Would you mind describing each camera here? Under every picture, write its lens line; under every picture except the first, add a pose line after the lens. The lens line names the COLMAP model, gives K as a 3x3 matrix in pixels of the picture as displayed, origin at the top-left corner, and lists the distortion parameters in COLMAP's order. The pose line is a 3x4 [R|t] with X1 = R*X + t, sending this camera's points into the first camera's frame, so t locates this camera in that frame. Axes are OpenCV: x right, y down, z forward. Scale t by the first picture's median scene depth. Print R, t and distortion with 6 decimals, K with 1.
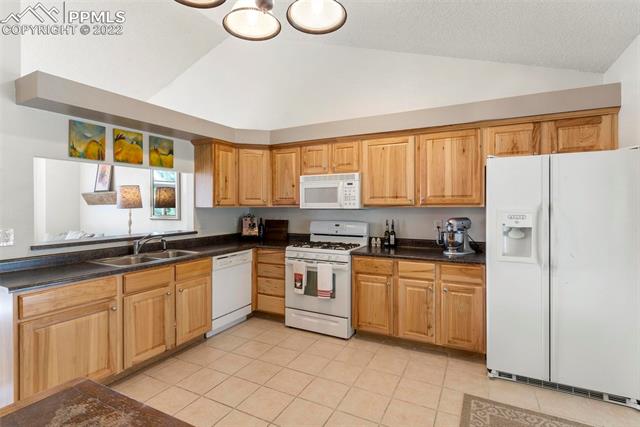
lens RADIAL K [[316.0, 0, 319.6], [0, 316.0, 205.5], [0, 0, 1]] dist [0.001417, 0.000220]
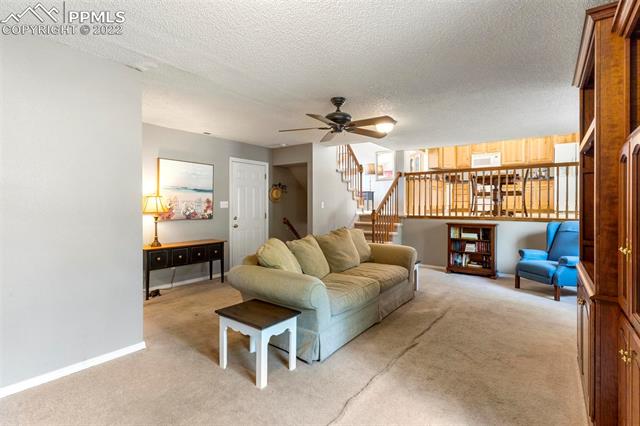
lens RADIAL K [[316.0, 0, 319.6], [0, 316.0, 205.0], [0, 0, 1]] dist [0.001417, 0.000220]
pose [[0.988311, 0.002656, -0.152426, -1.027088], [-0.002638, 0.999996, 0.000323, 0.360114], [0.152427, 0.000083, 0.988315, -1.947792]]
